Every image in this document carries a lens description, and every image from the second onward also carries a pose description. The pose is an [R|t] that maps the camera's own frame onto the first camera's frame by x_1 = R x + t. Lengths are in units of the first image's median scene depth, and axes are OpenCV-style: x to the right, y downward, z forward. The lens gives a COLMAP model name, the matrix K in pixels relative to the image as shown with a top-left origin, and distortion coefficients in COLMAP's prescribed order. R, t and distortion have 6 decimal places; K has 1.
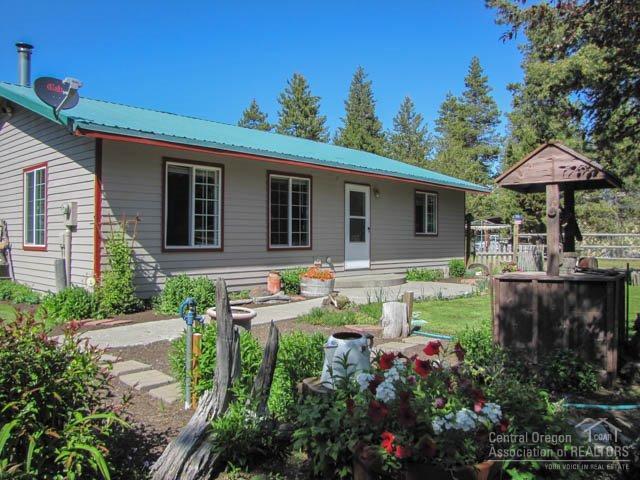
lens RADIAL K [[527.1, 0, 318.3], [0, 527.1, 240.2], [0, 0, 1]] dist [0.006714, 0.002163]
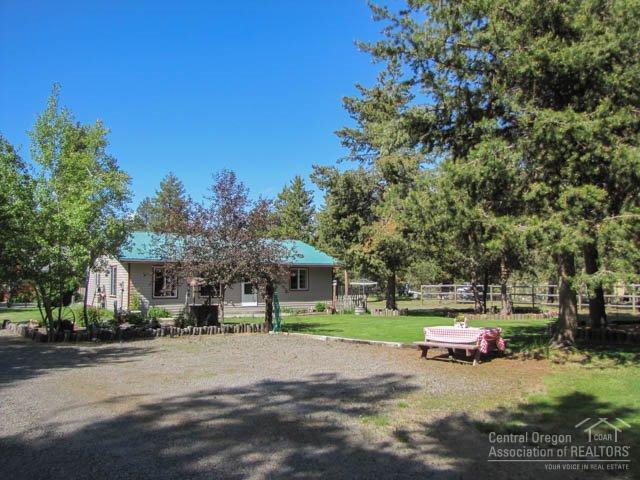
lens RADIAL K [[527.1, 0, 321.5], [0, 527.1, 239.9], [0, 0, 1]] dist [0.006714, 0.002163]
pose [[0.987841, -0.018051, -0.154414, 0.974138], [0.003907, 0.995805, -0.091415, -0.026162], [0.155416, 0.089700, 0.983768, -1.563735]]
